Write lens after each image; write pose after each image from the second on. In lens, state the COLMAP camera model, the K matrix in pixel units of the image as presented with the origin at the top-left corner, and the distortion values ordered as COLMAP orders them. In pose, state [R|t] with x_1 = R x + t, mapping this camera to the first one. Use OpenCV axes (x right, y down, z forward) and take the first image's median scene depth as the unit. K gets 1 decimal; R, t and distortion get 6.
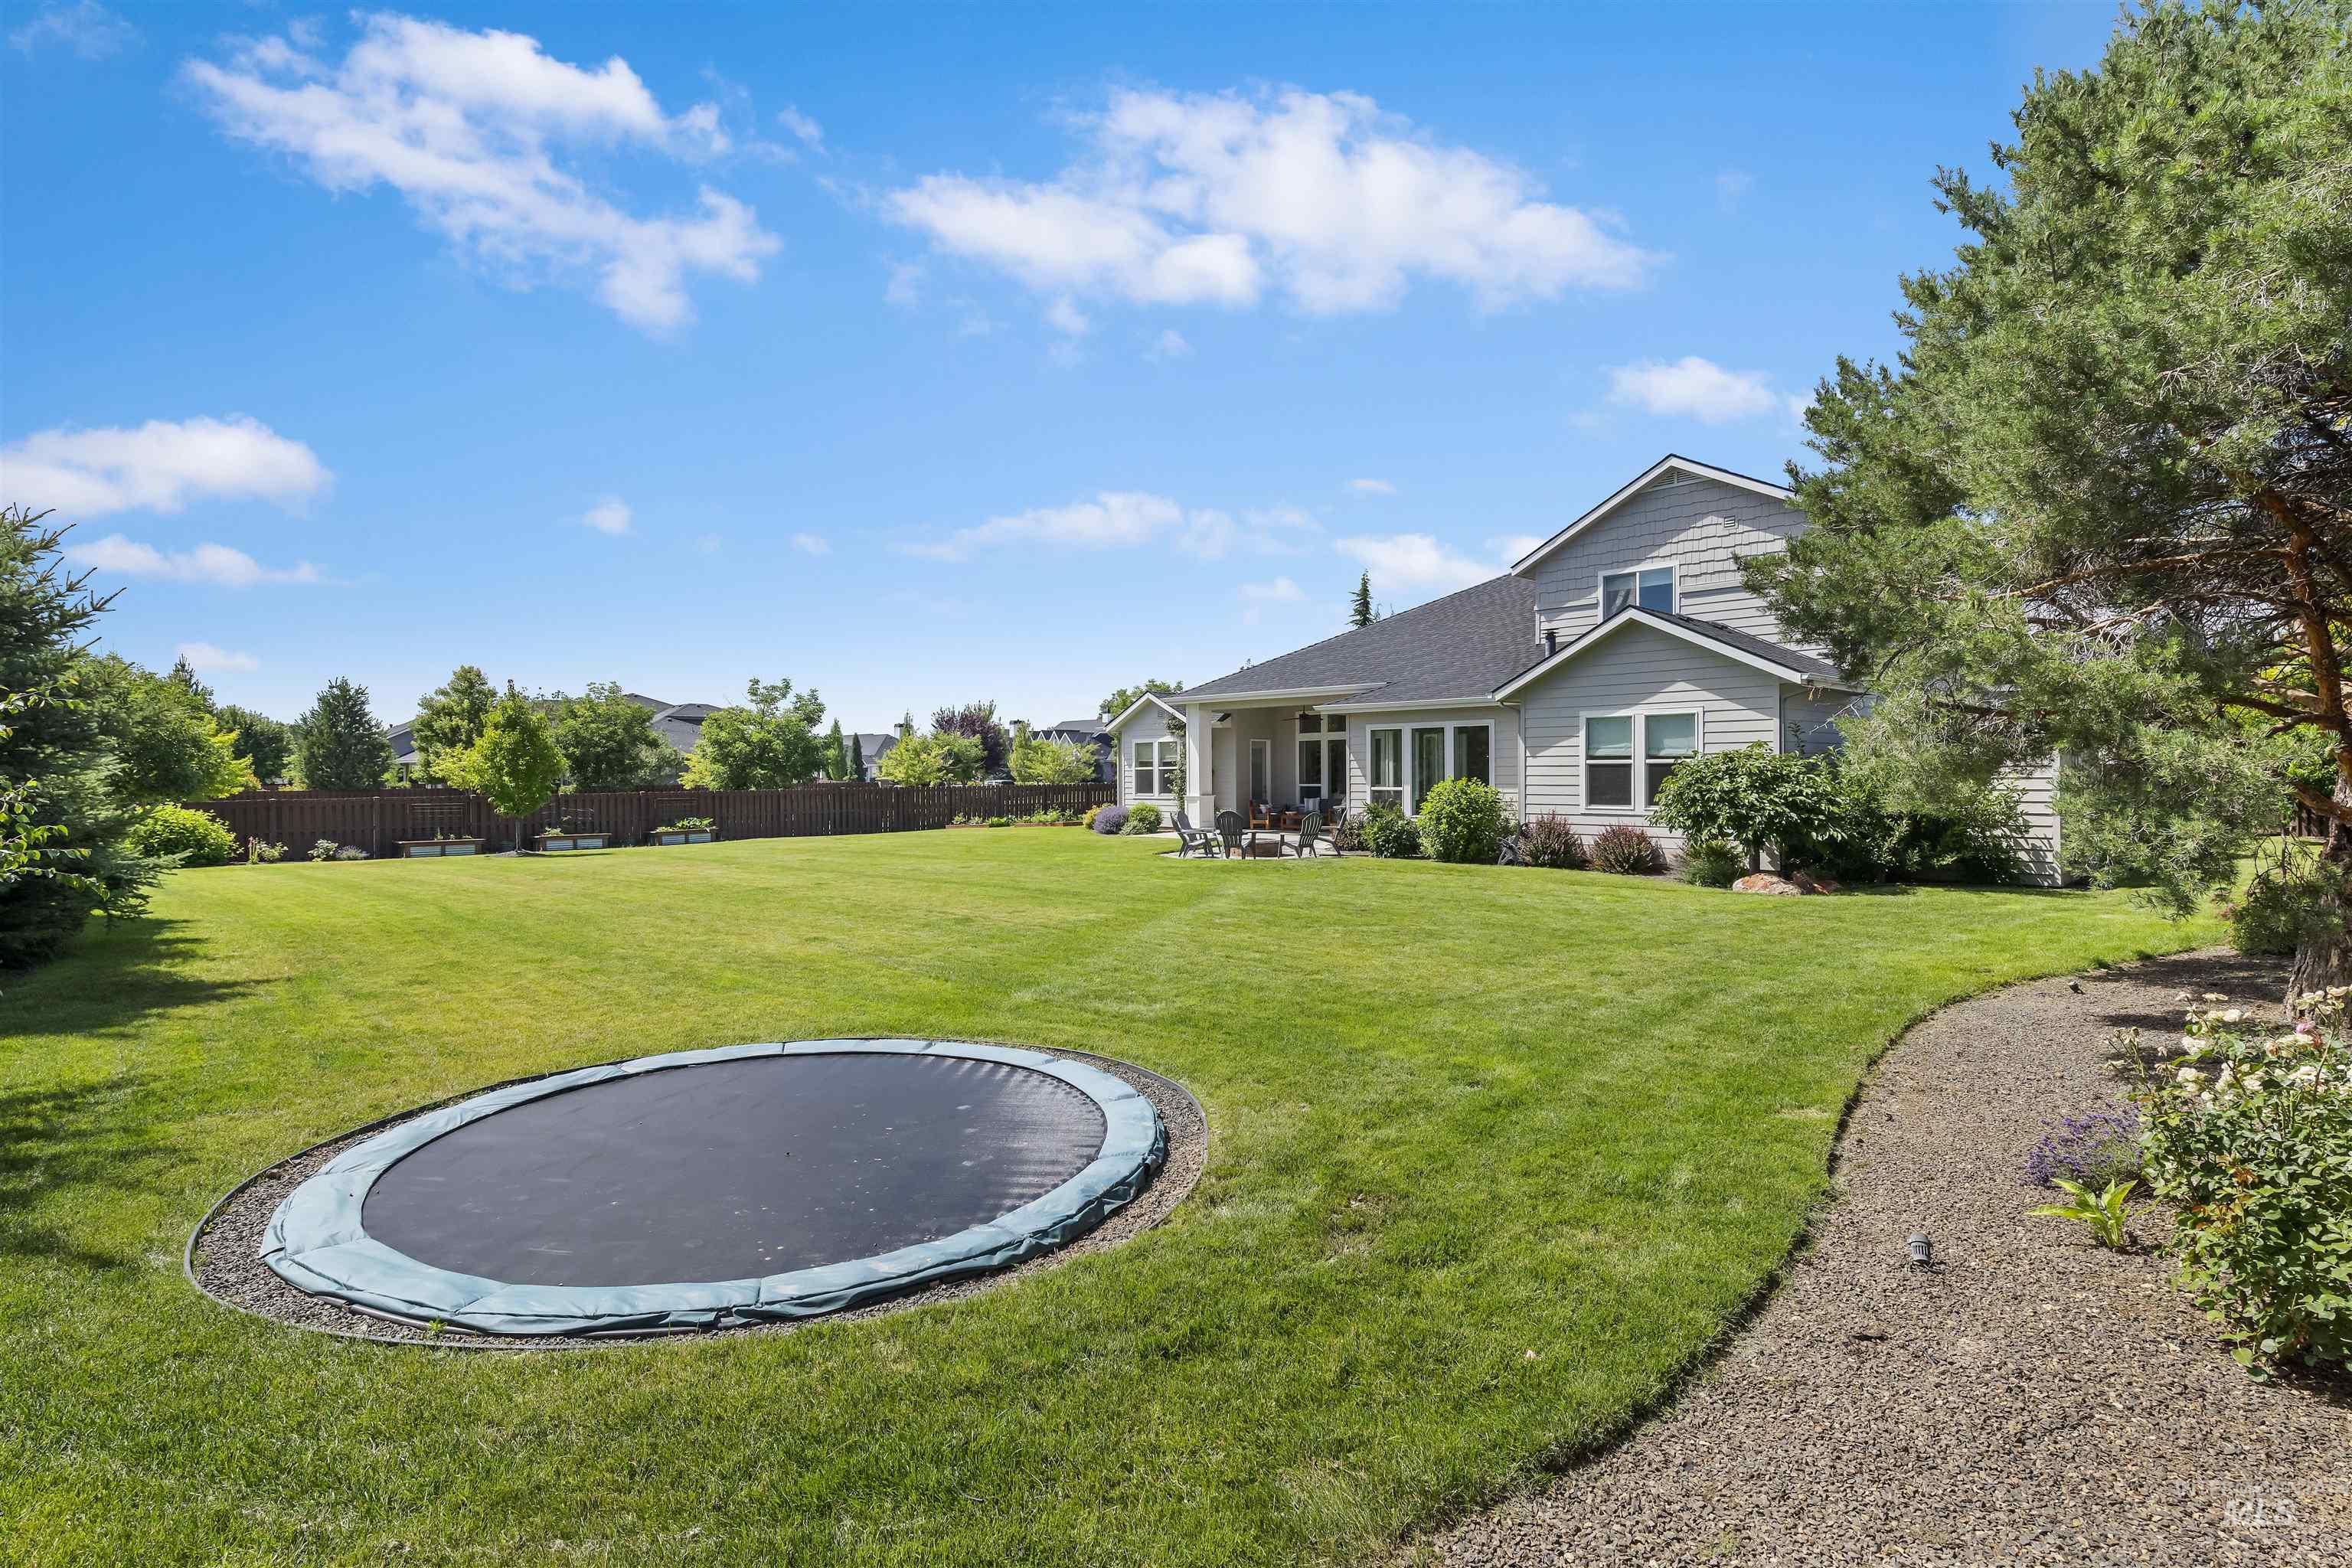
lens RADIAL K [[1111.9, 0, 1176.2], [0, 1111.9, 783.3], [0, 0, 1]] dist [0.022371, 0.000070]
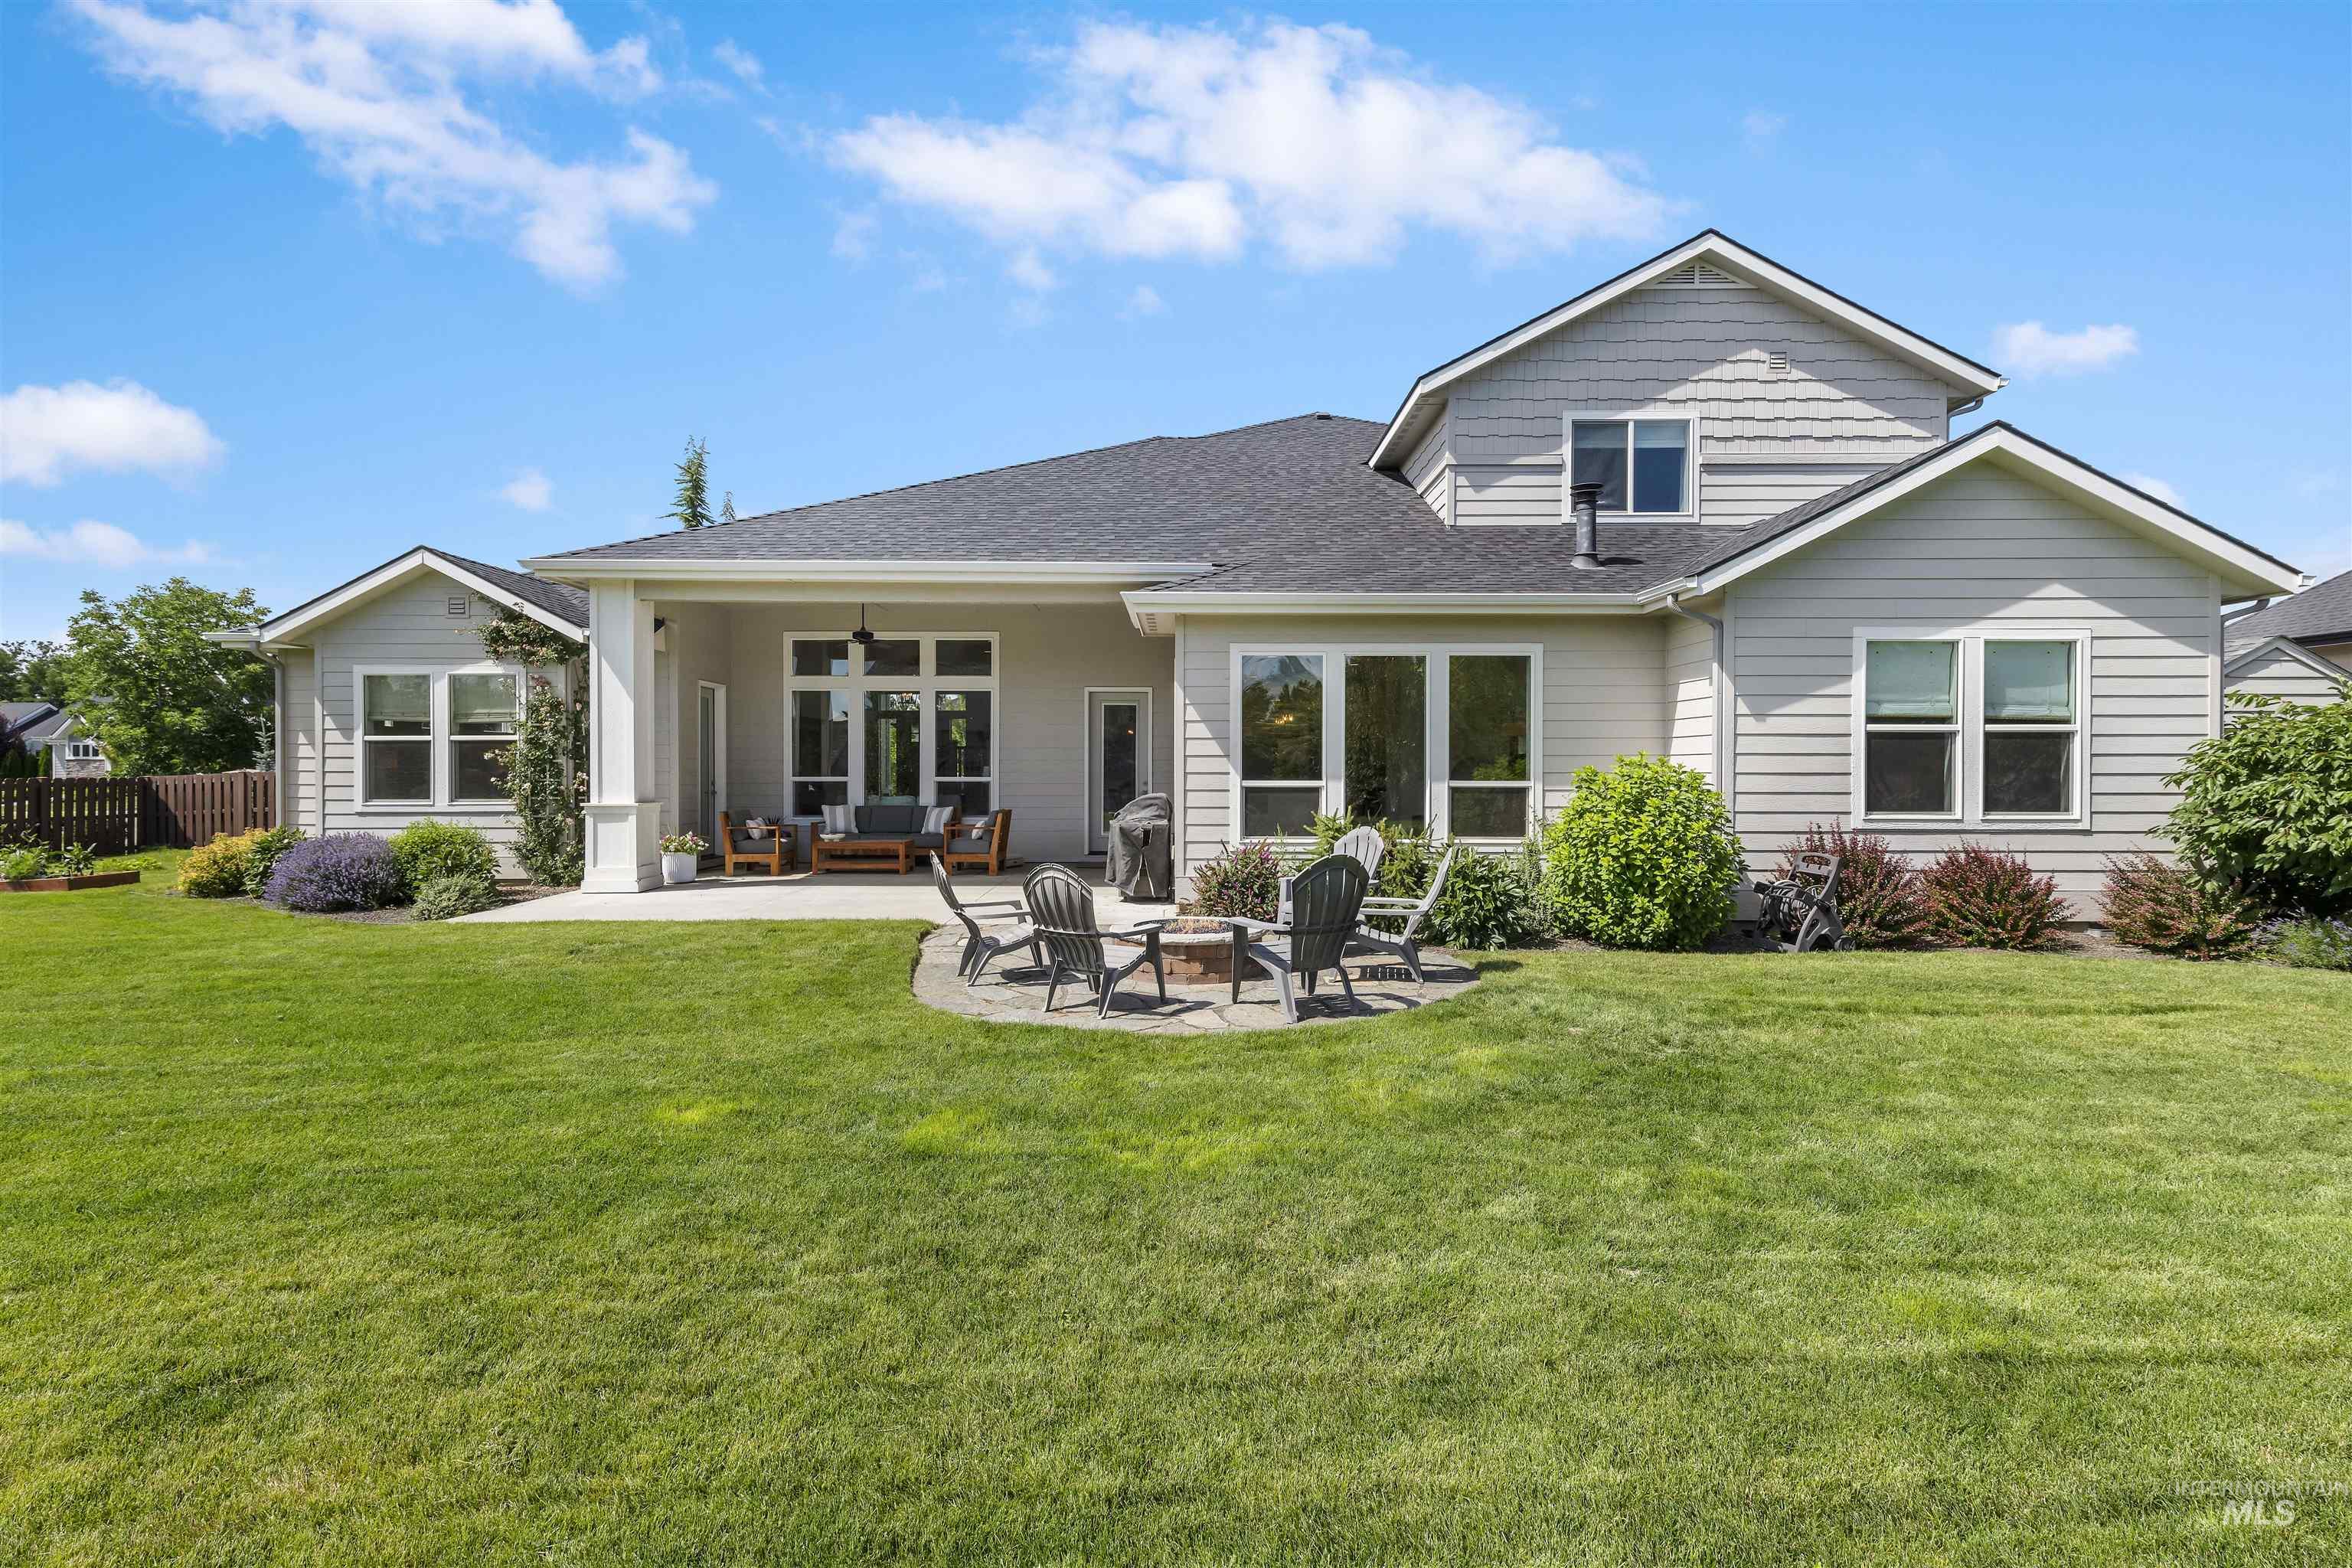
lens RADIAL K [[1111.9, 0, 1175.8], [0, 1111.9, 779.3], [0, 0, 1]] dist [0.022371, 0.000070]
pose [[0.696133, -0.001055, 0.717912, -0.194850], [0.001848, 0.999998, -0.000323, 0.003493], [-0.717911, 0.001551, 0.696133, 0.776432]]
